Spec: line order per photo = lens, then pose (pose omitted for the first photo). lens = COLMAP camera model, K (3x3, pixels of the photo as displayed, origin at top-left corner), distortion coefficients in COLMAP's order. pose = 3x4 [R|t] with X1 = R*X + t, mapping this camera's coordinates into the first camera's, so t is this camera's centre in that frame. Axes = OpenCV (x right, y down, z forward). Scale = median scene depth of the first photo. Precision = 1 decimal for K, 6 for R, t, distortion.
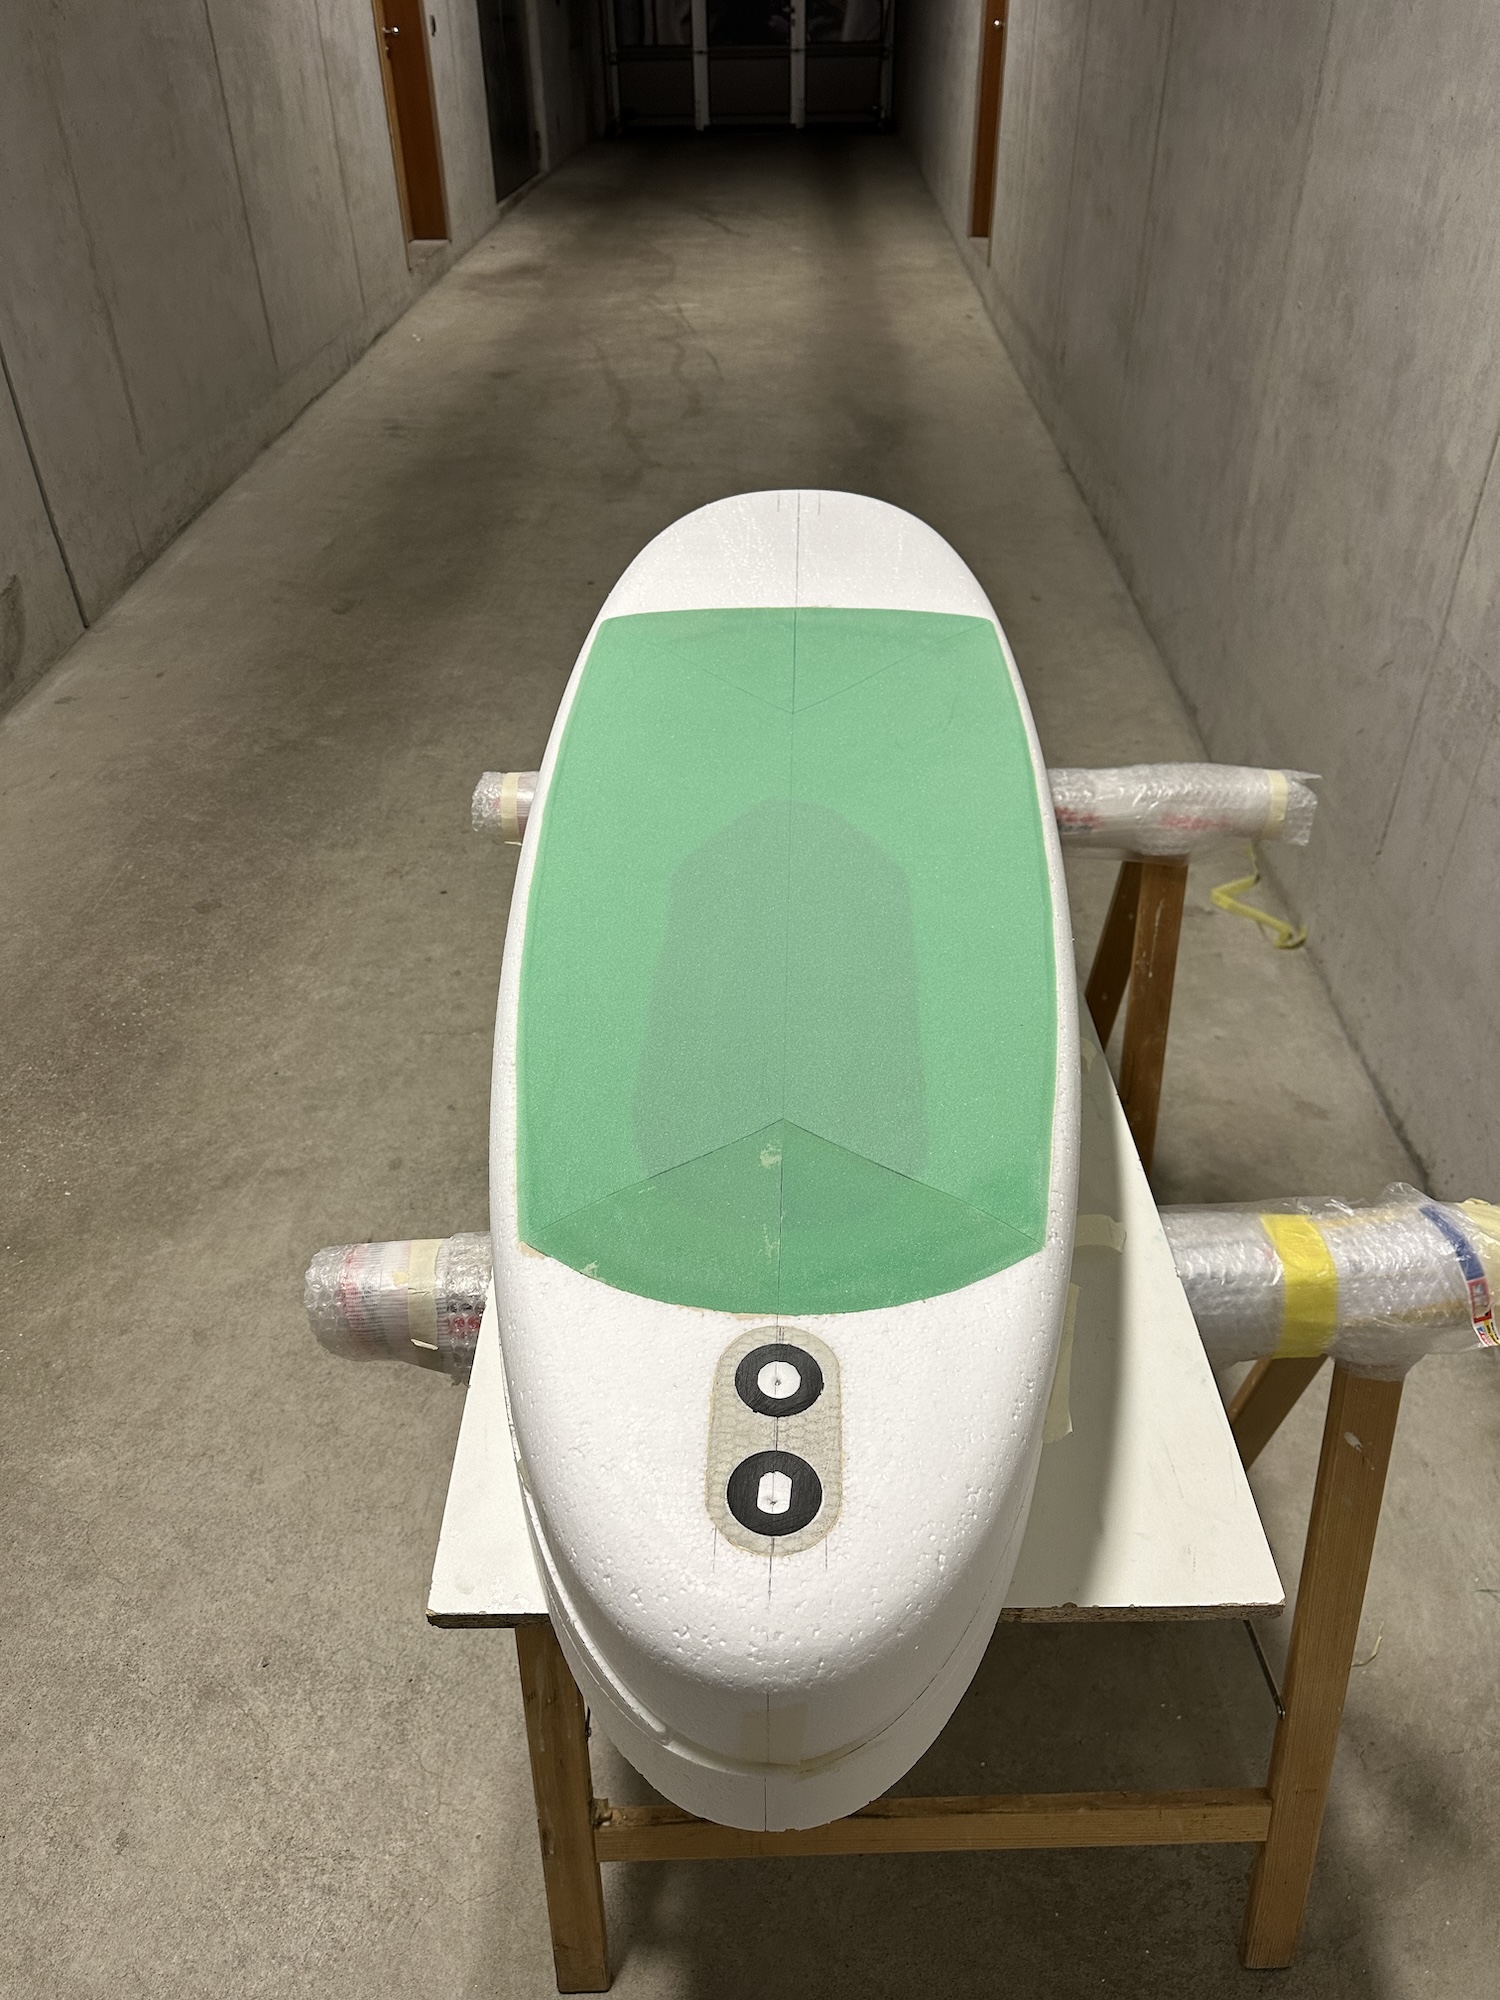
lens RADIAL K [[1450.2, 0, 750.0], [0, 1450.2, 1000.0], [0, 0, 1]] dist [0.025377, -0.021939]
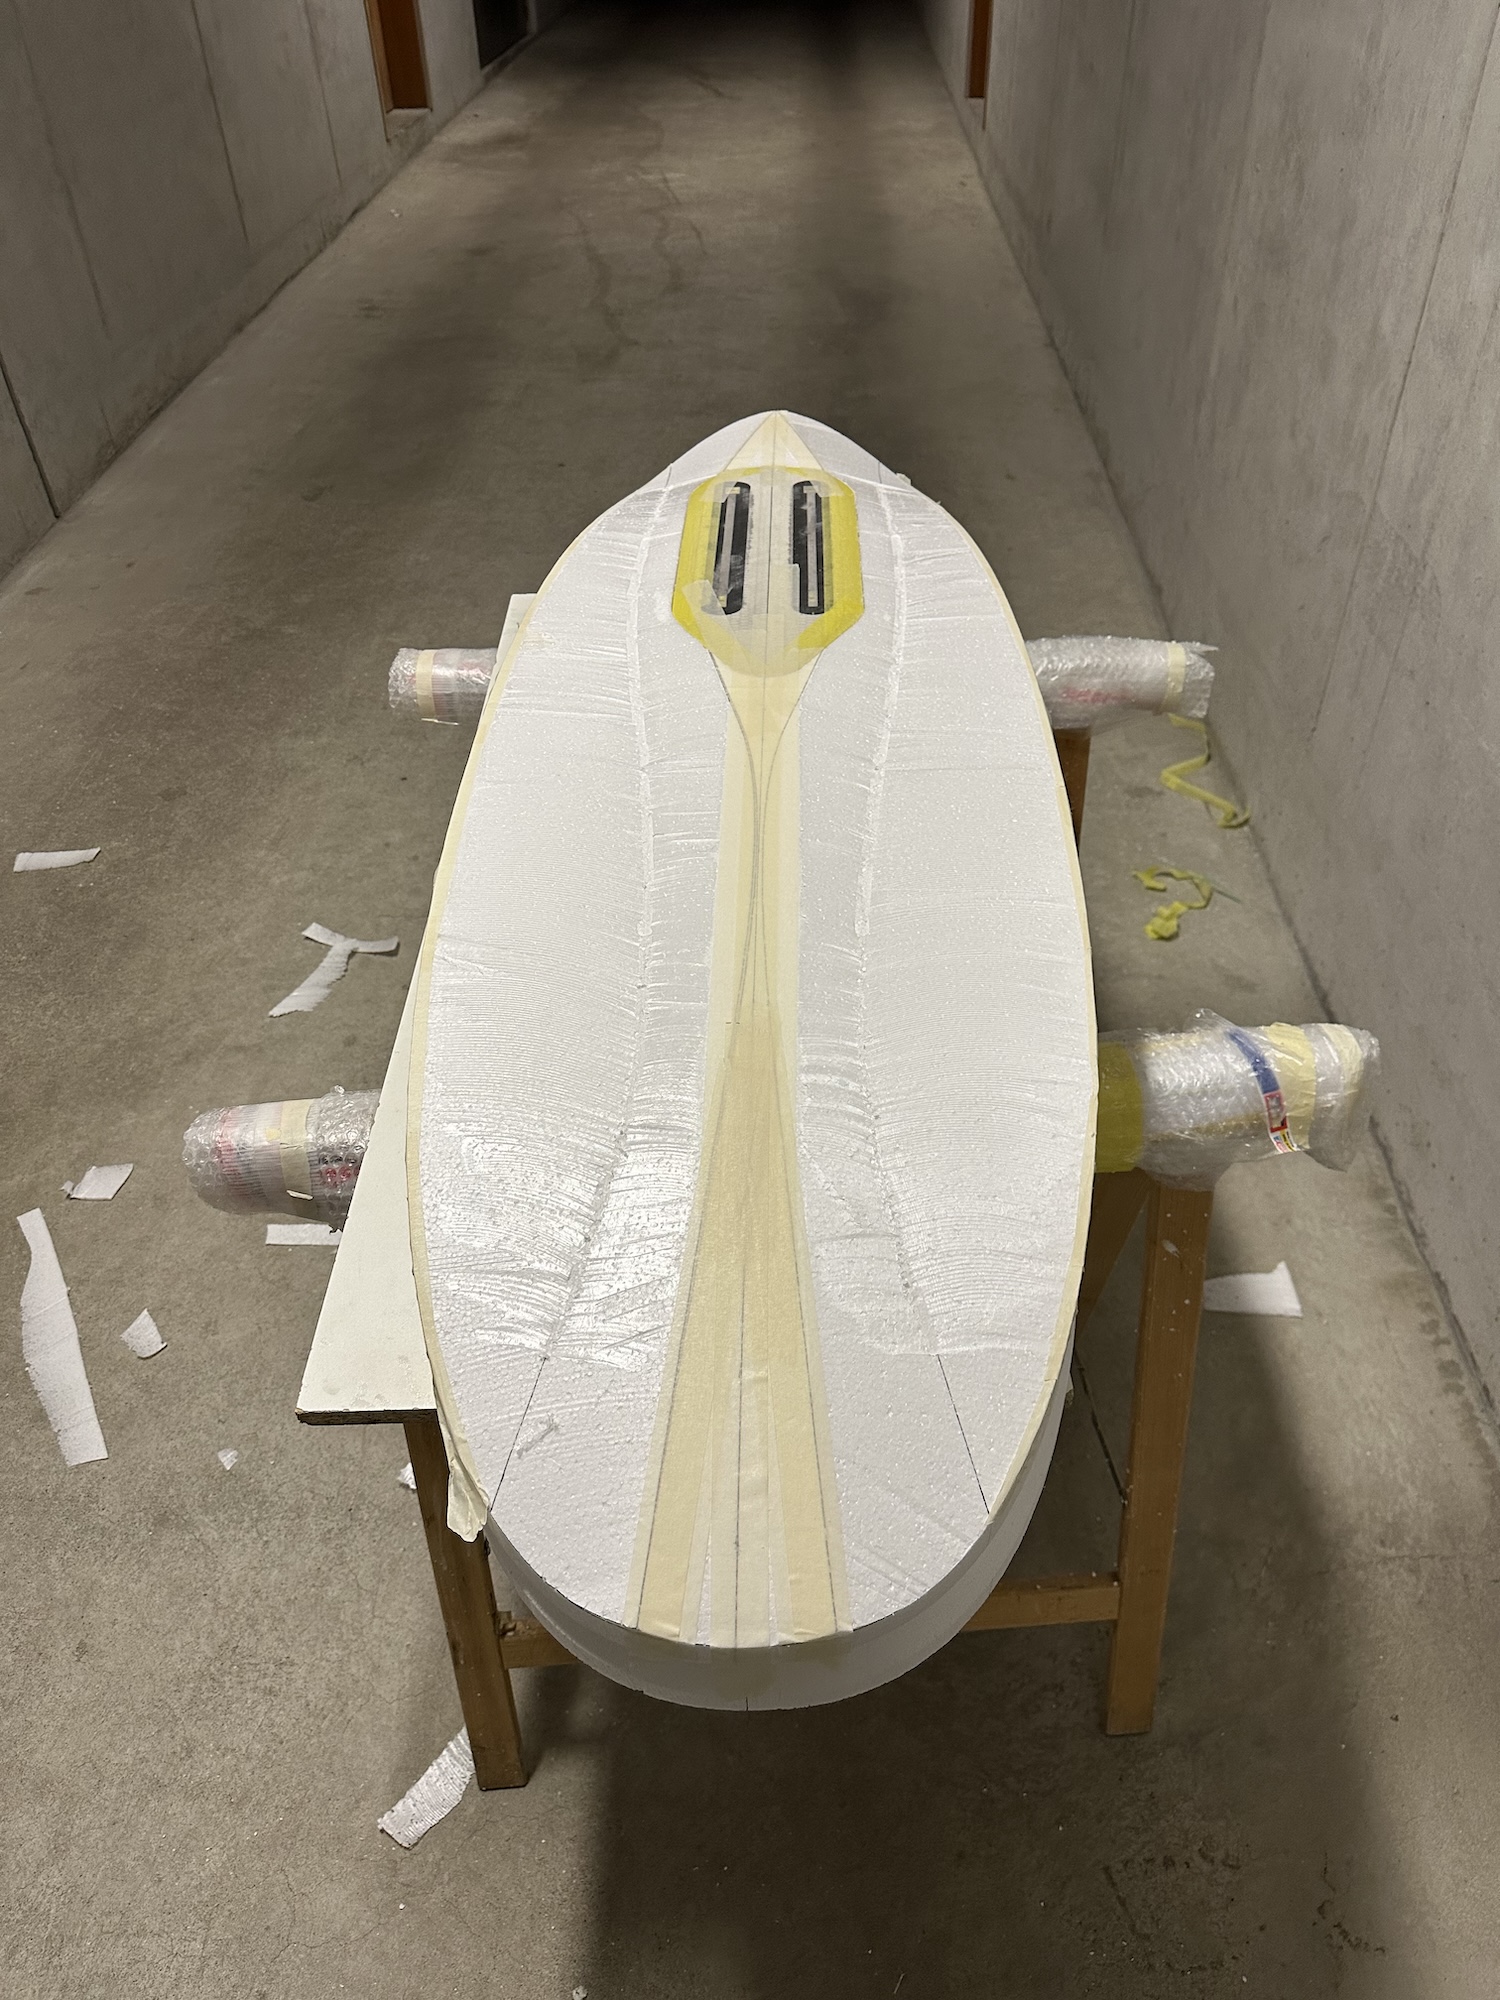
lens RADIAL K [[1450.2, 0, 750.0], [0, 1450.2, 1000.0], [0, 0, 1]] dist [0.025377, -0.021939]
pose [[0.999887, -0.005405, -0.014017, 0.043868], [0.006377, 0.997509, 0.070253, 0.010462], [0.013602, -0.070335, 0.997431, -0.022045]]
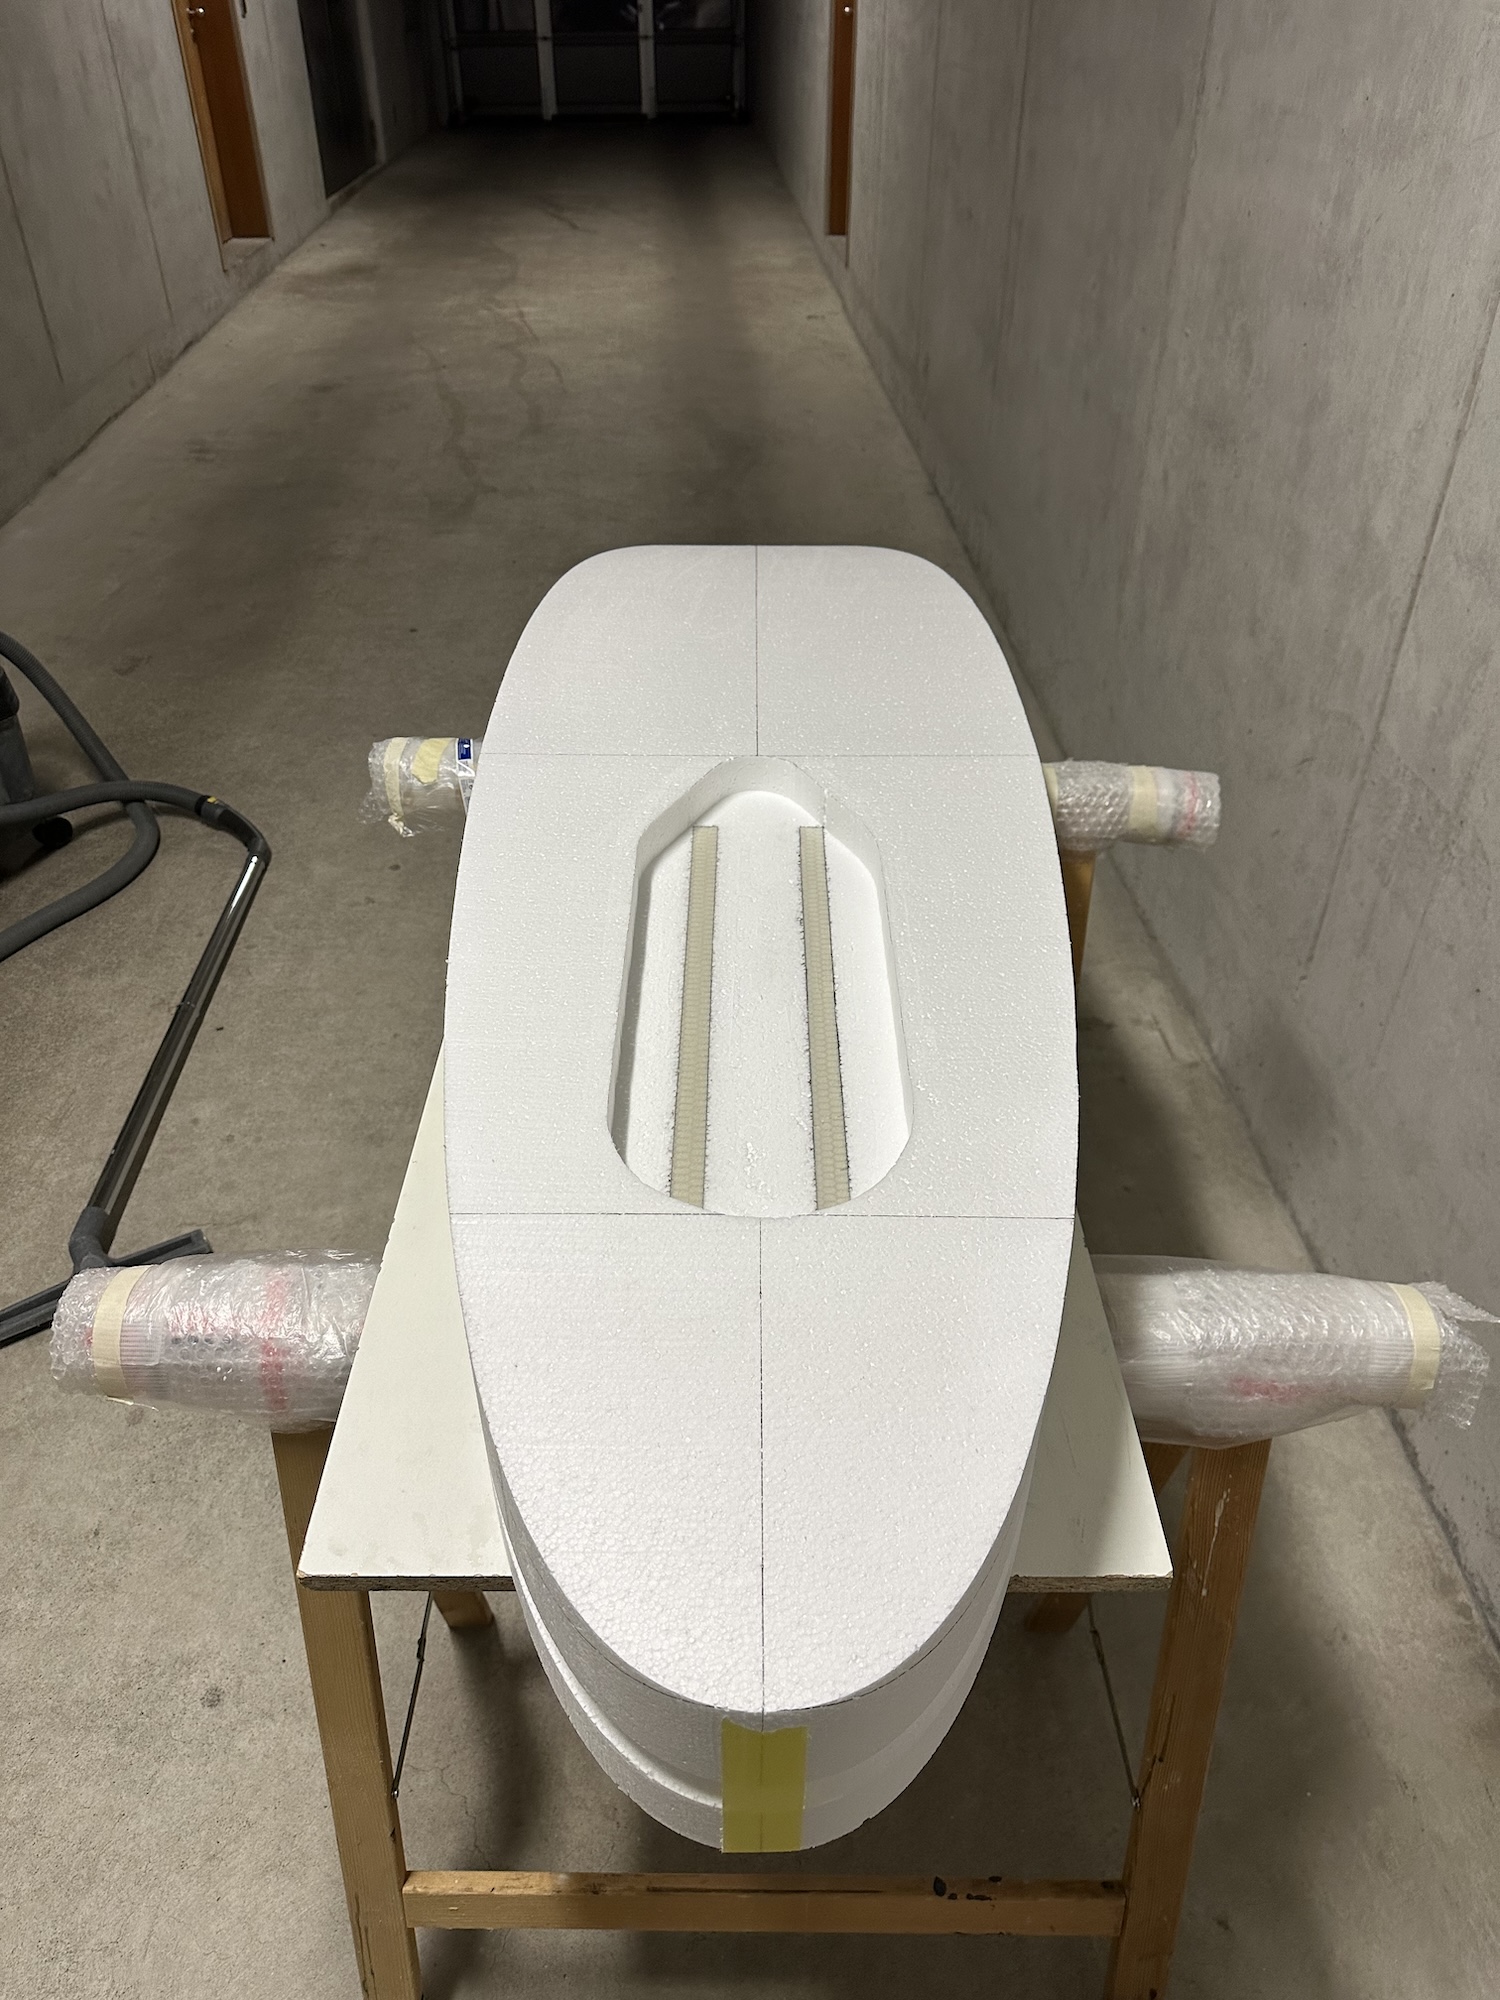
lens RADIAL K [[1437.6, 0, 740.1], [0, 1437.6, 998.4], [0, 0, 1]] dist [0.024452, -0.021346]
pose [[0.997199, -0.035637, 0.065764, 0.035275], [0.035023, 0.999332, 0.010472, -0.090054], [-0.066093, -0.008139, 0.997780, 0.140265]]
